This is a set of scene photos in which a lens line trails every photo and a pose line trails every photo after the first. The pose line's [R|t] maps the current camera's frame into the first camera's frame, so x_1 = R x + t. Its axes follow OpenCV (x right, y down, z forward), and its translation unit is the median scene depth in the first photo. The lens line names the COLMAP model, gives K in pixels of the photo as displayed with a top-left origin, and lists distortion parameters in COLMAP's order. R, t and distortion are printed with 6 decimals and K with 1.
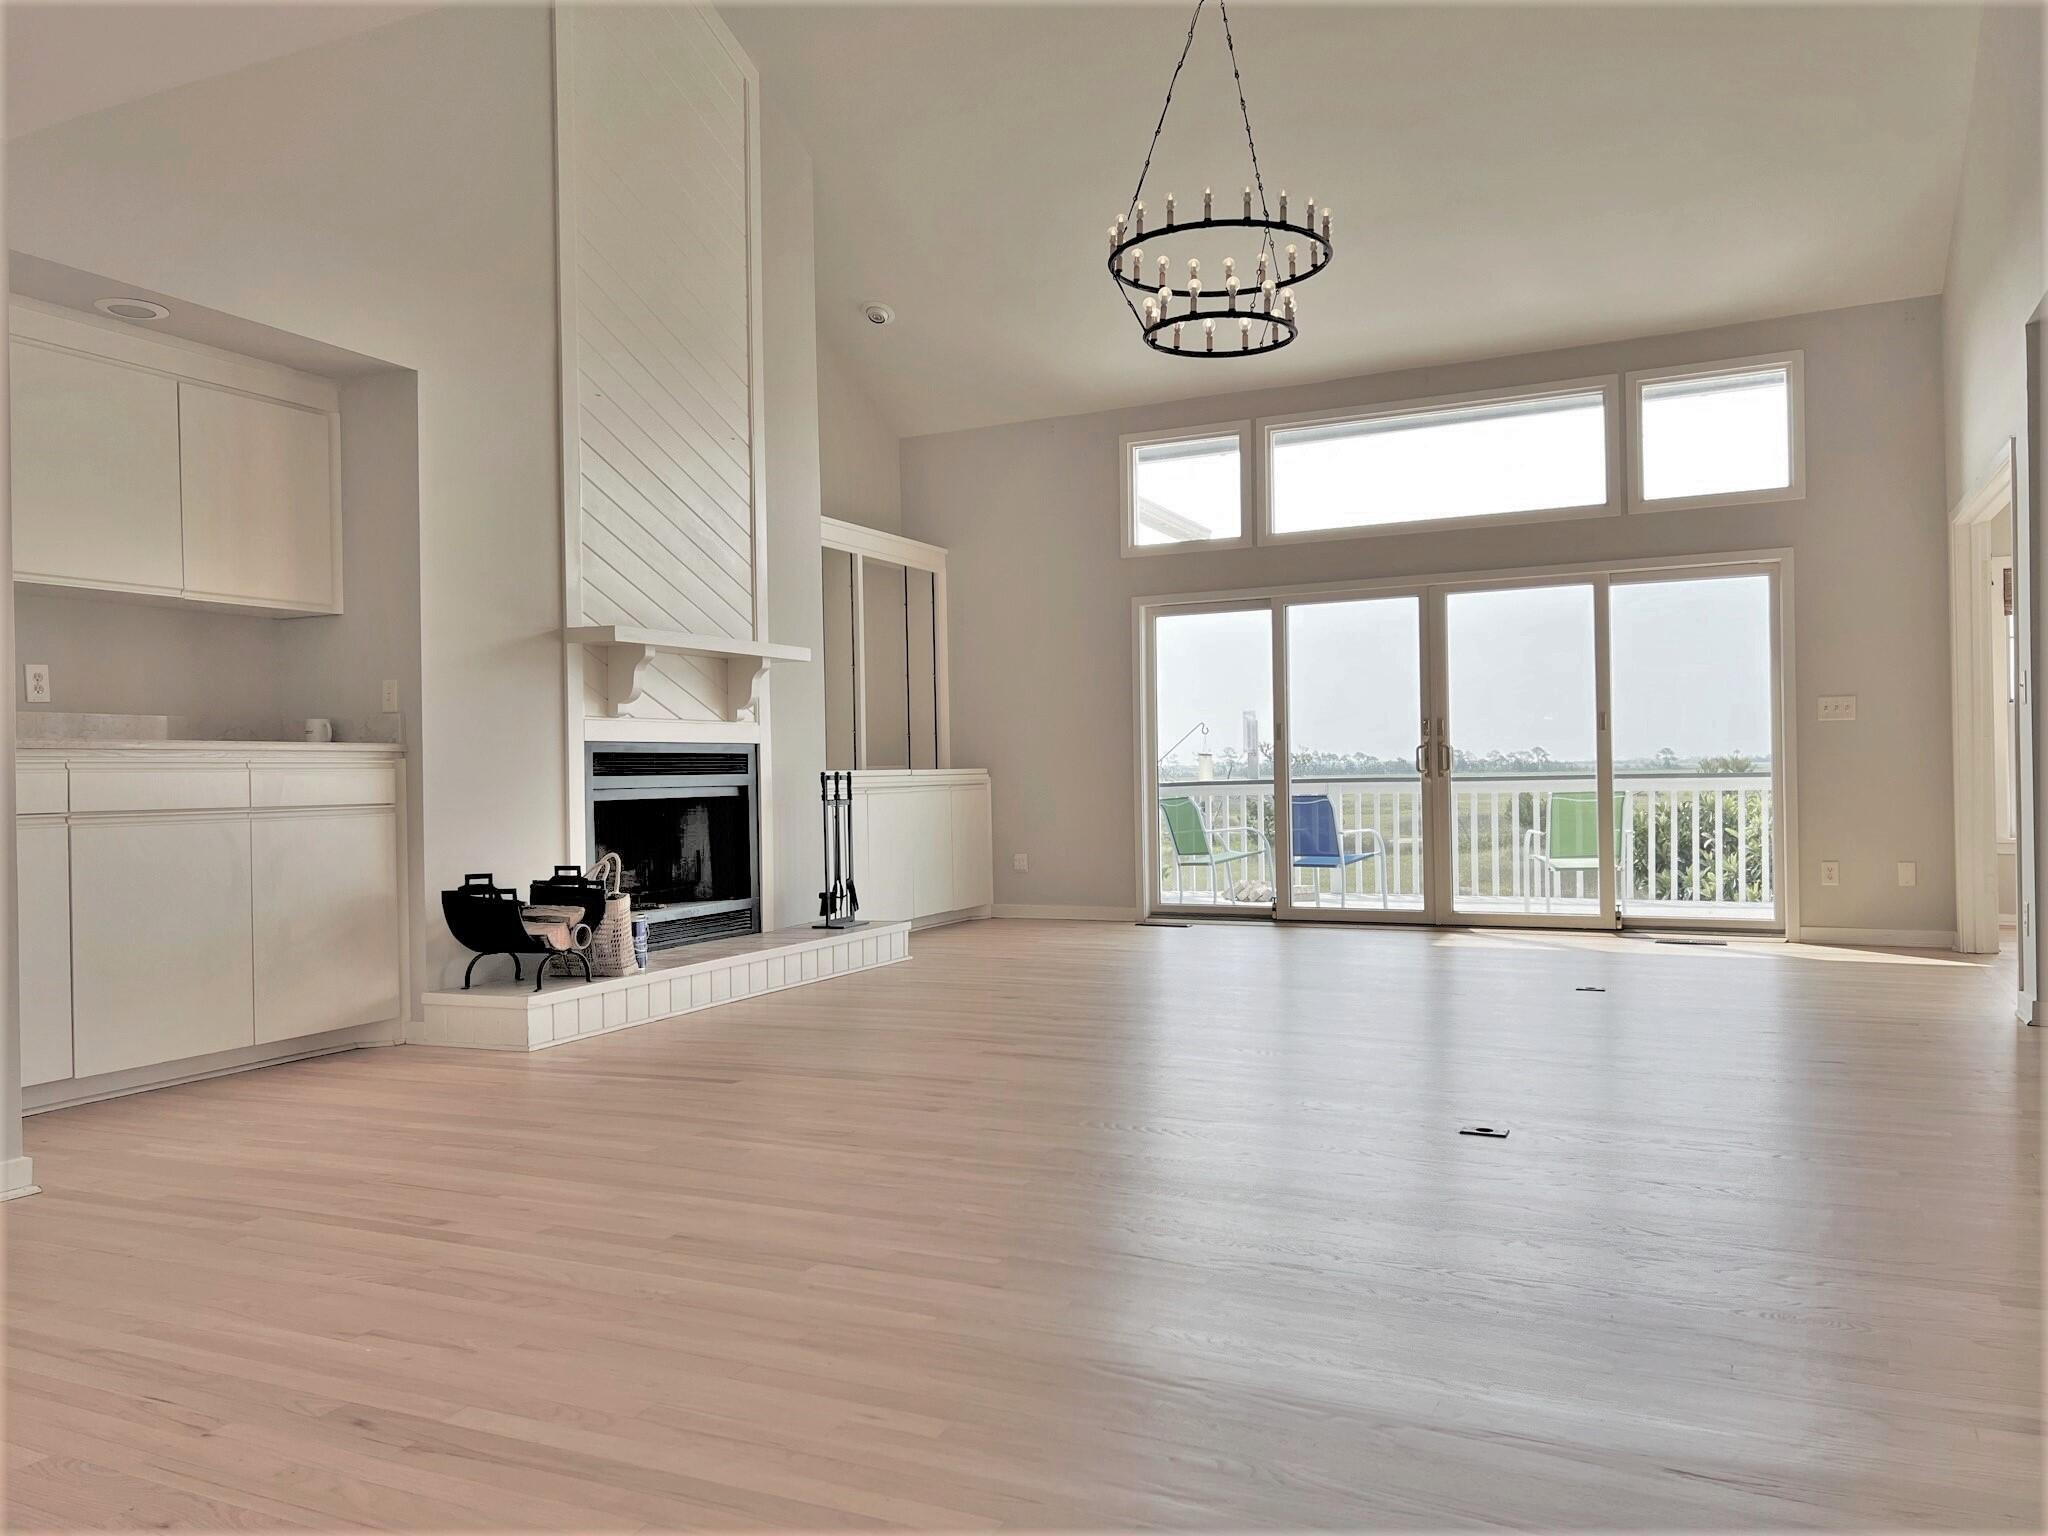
lens RADIAL K [[1526.4, 0, 1024.0], [0, 1526.4, 768.0], [0, 0, 1]] dist [0.055479, -0.005352]
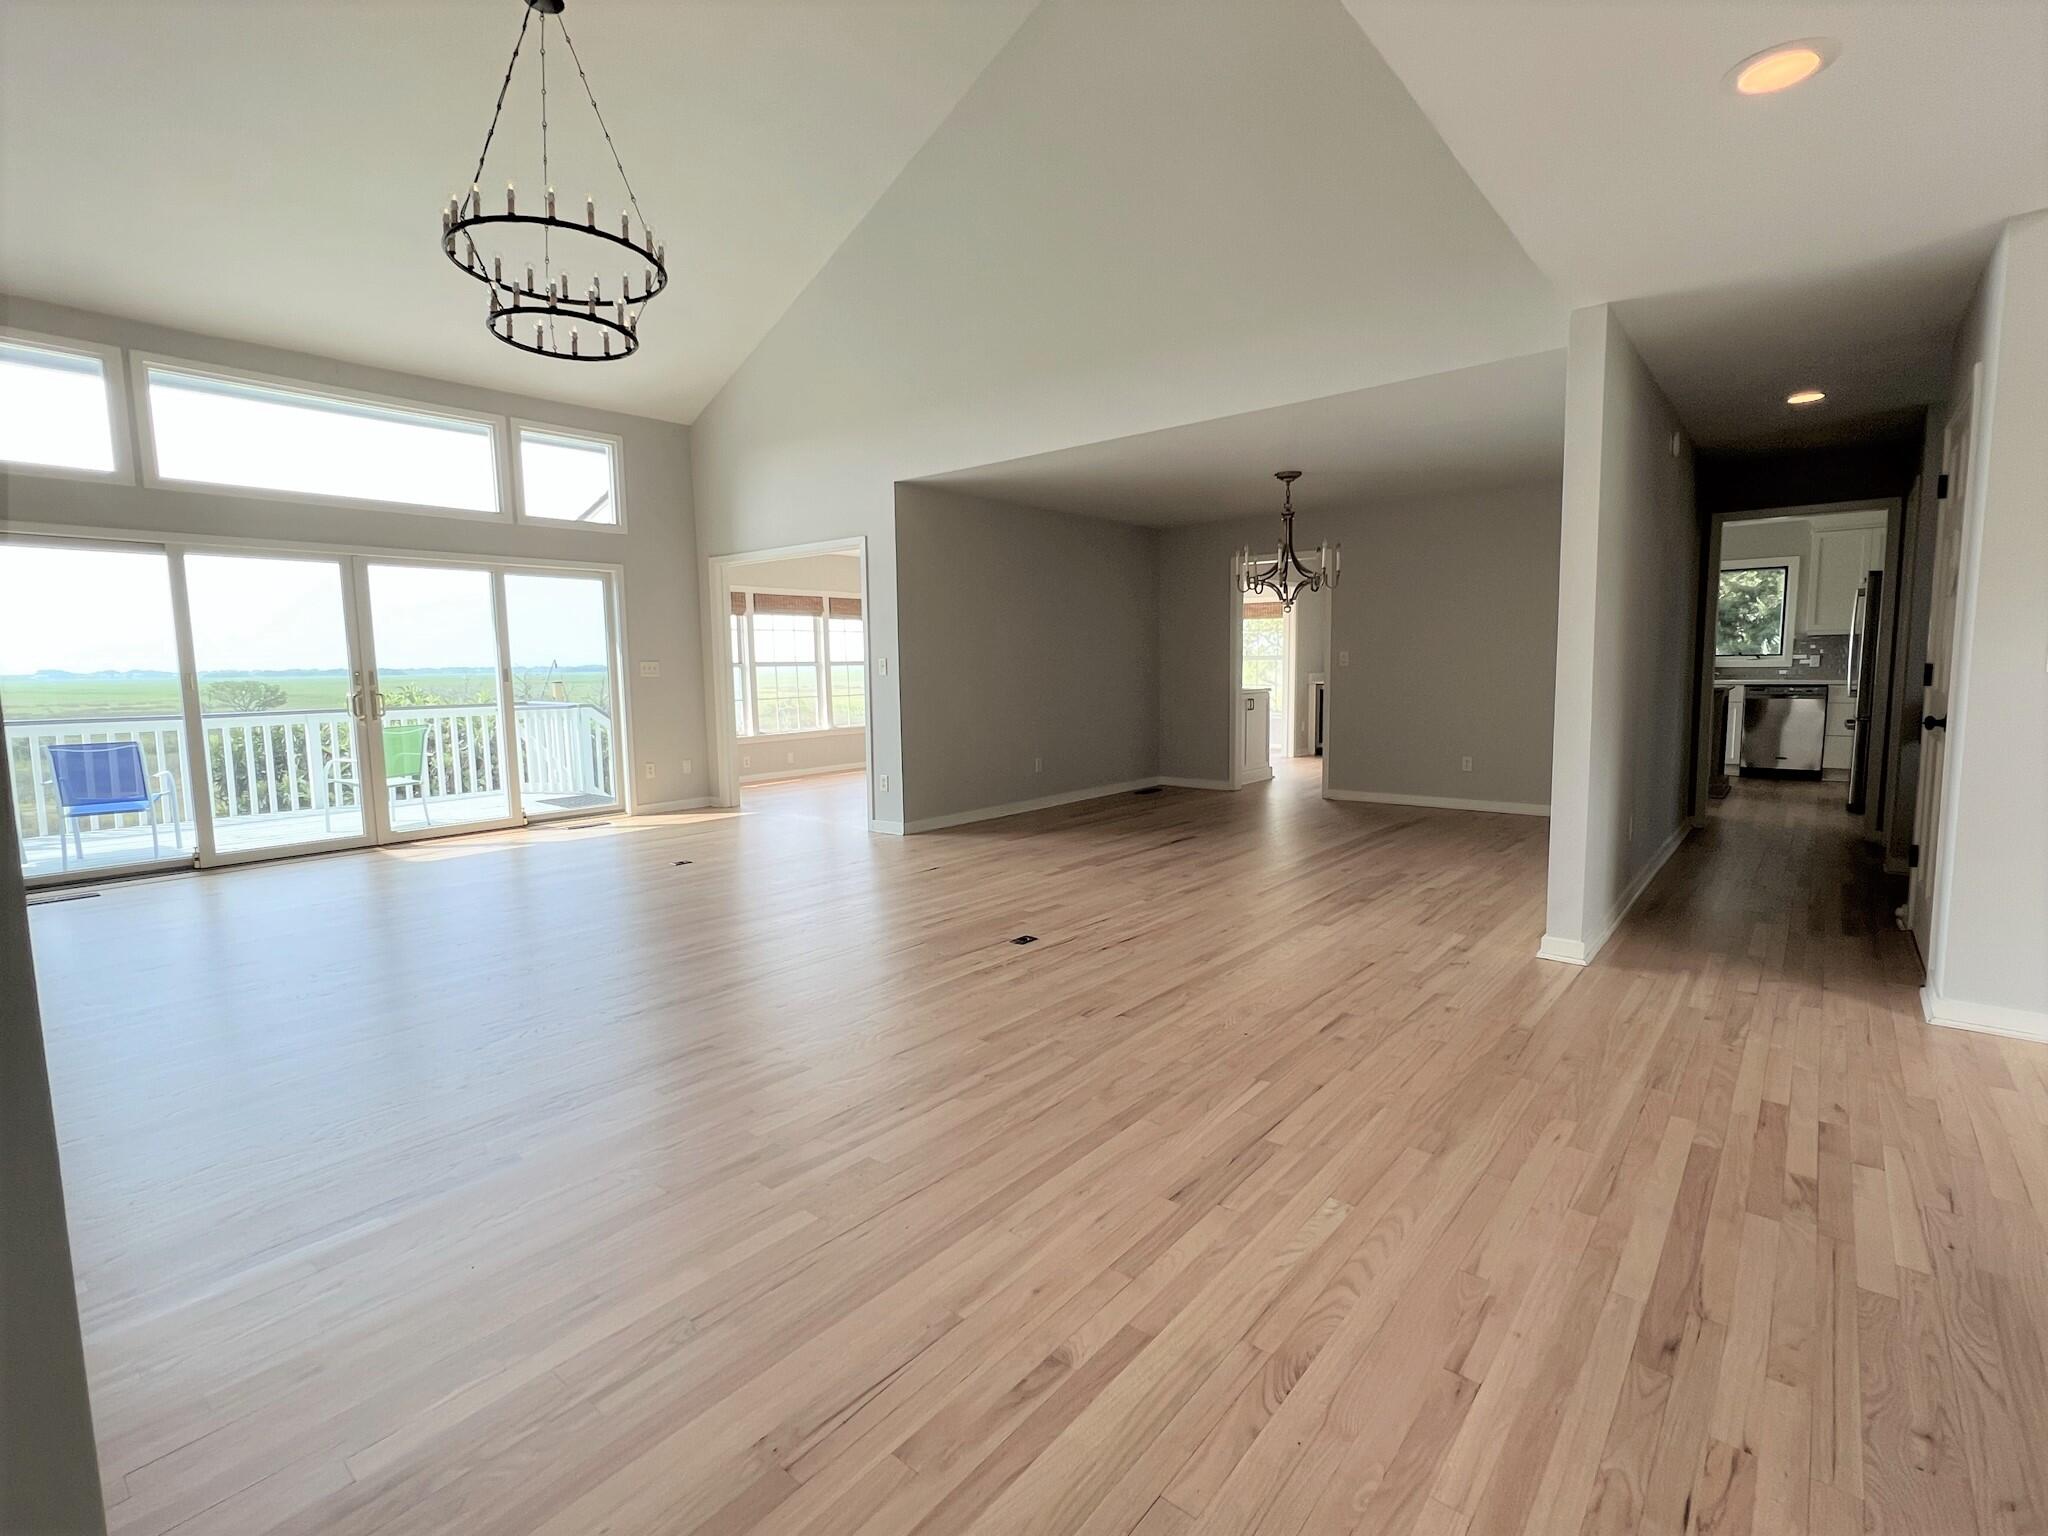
lens RADIAL K [[944.8, 0, 1024.0], [0, 944.8, 768.0], [0, 0, 1]] dist [-0.004141, 0.000454]
pose [[0.254120, -0.089778, 0.962997, -0.327866], [0.007938, 0.995842, 0.090746, -0.021207], [-0.967140, -0.015416, 0.253776, 0.357961]]
